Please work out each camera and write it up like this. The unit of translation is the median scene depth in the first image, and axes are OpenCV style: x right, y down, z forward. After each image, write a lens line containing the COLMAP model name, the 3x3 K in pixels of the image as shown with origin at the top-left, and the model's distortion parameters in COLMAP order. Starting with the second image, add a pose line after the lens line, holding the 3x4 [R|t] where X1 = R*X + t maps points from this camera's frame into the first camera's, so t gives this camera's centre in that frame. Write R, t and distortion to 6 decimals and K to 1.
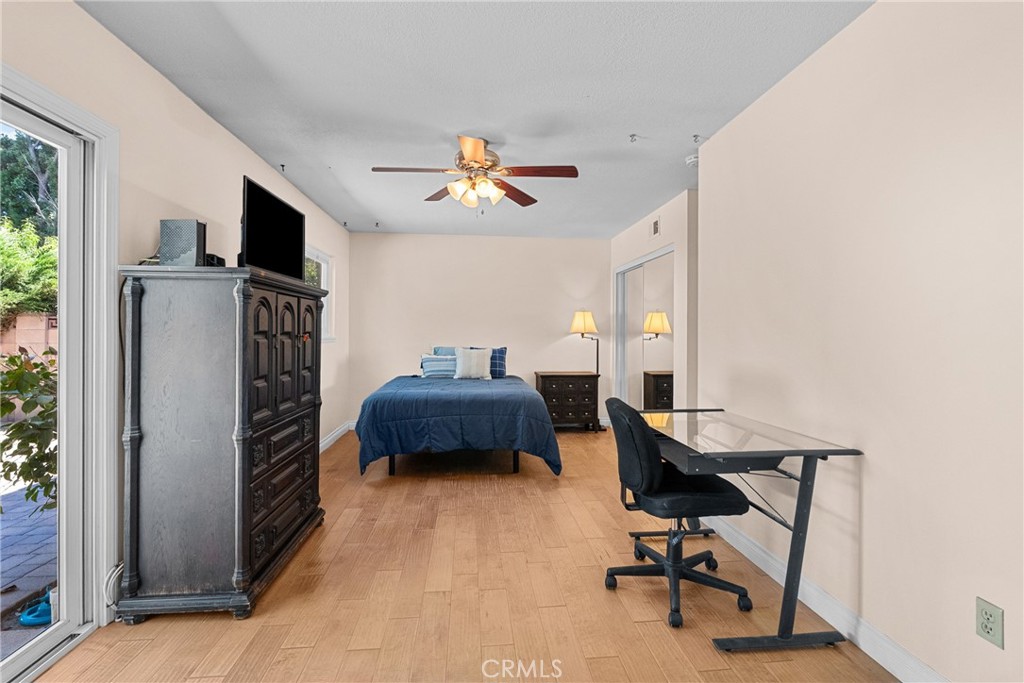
lens RADIAL K [[470.3, 0, 514.1], [0, 470.3, 335.3], [0, 0, 1]] dist [-0.004499, 0.001801]
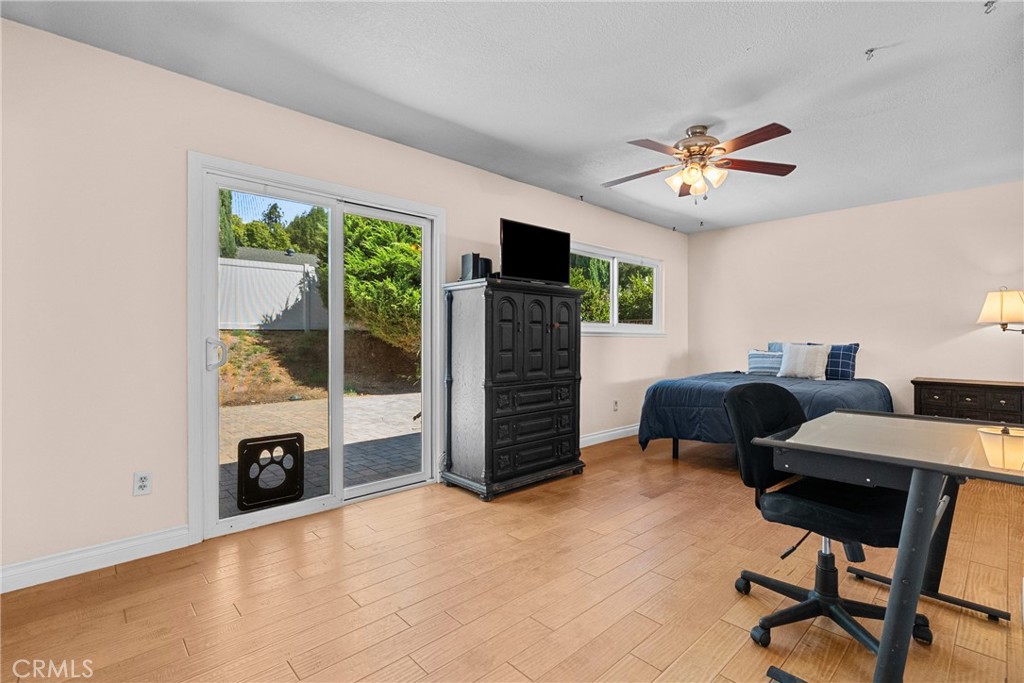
lens RADIAL K [[470.3, 0, 512.3], [0, 470.3, 341.1], [0, 0, 1]] dist [-0.004499, 0.001801]
pose [[0.606054, 0.001229, -0.795423, 0.475896], [-0.003036, 0.999995, -0.000768, 0.043437], [0.795418, 0.002880, 0.606055, 0.074896]]
